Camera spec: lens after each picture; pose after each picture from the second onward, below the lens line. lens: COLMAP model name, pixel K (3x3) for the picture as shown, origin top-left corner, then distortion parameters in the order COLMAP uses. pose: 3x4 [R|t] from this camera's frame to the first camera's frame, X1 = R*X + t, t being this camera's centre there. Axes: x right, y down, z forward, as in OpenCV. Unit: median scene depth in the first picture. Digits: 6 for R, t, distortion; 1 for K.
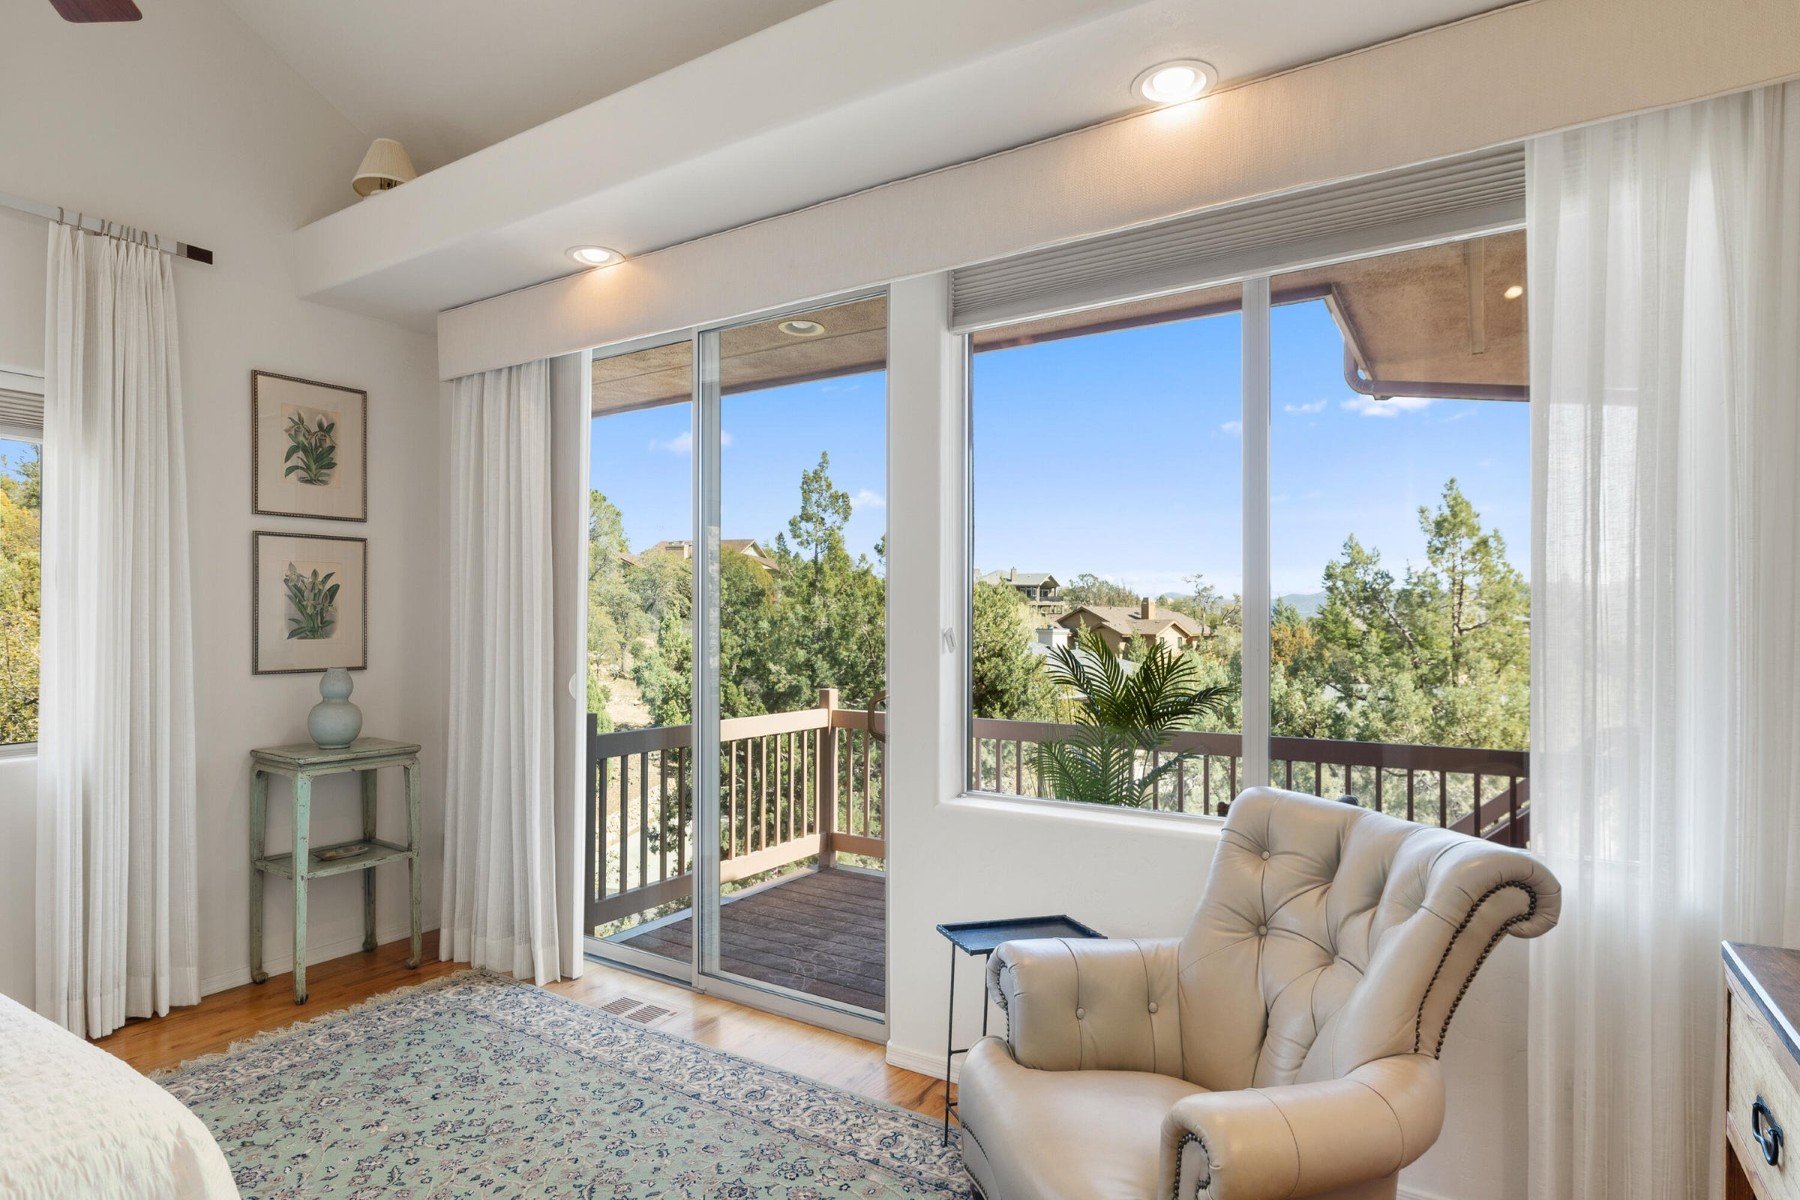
lens RADIAL K [[955.8, 0, 893.0], [0, 955.8, 609.7], [0, 0, 1]] dist [-0.003658, 0.000162]
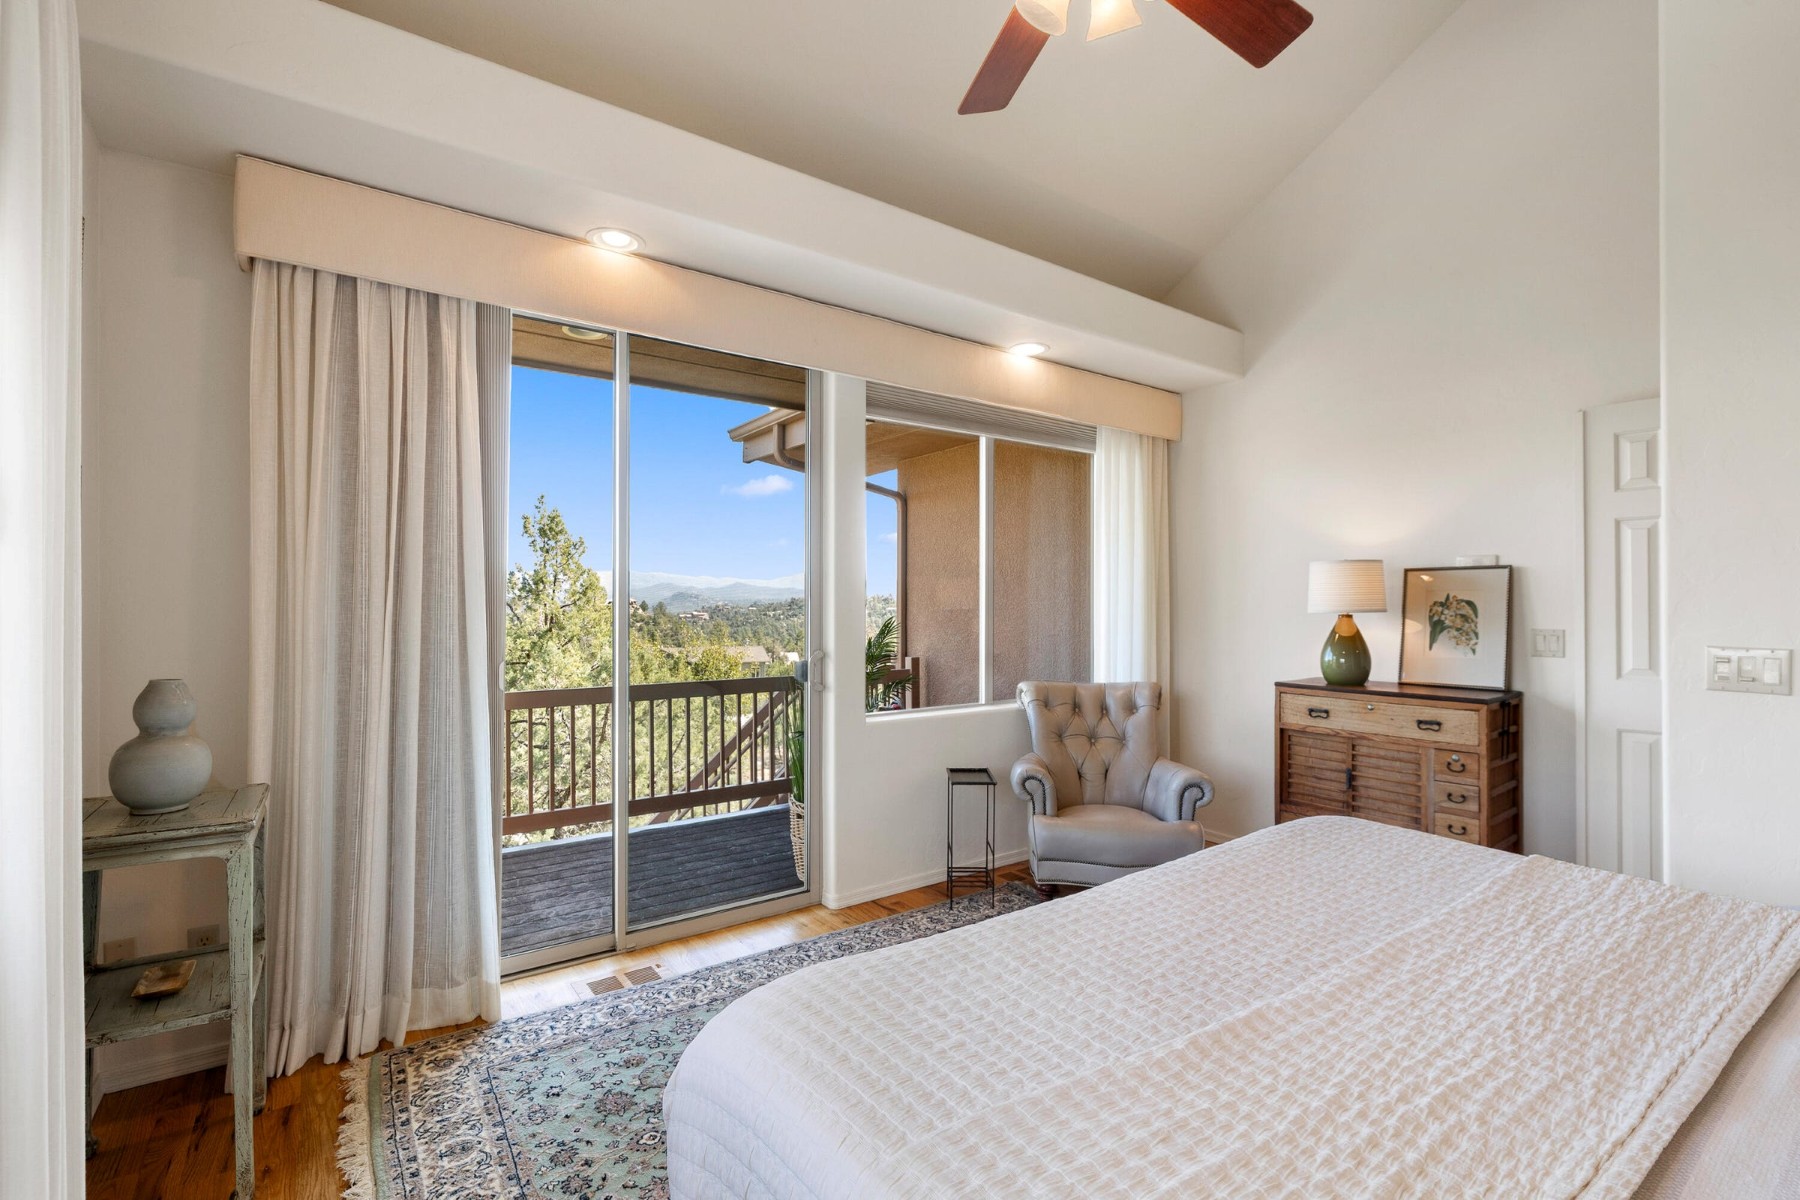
lens RADIAL K [[794.5, 0, 892.8], [0, 794.5, 597.2], [0, 0, 1]] dist [-0.001244, 0.000029]
pose [[0.384056, 0.009040, 0.923265, -1.048313], [-0.008278, 0.999946, -0.006347, 0.006977], [-0.923272, -0.005205, 0.384110, 0.441069]]
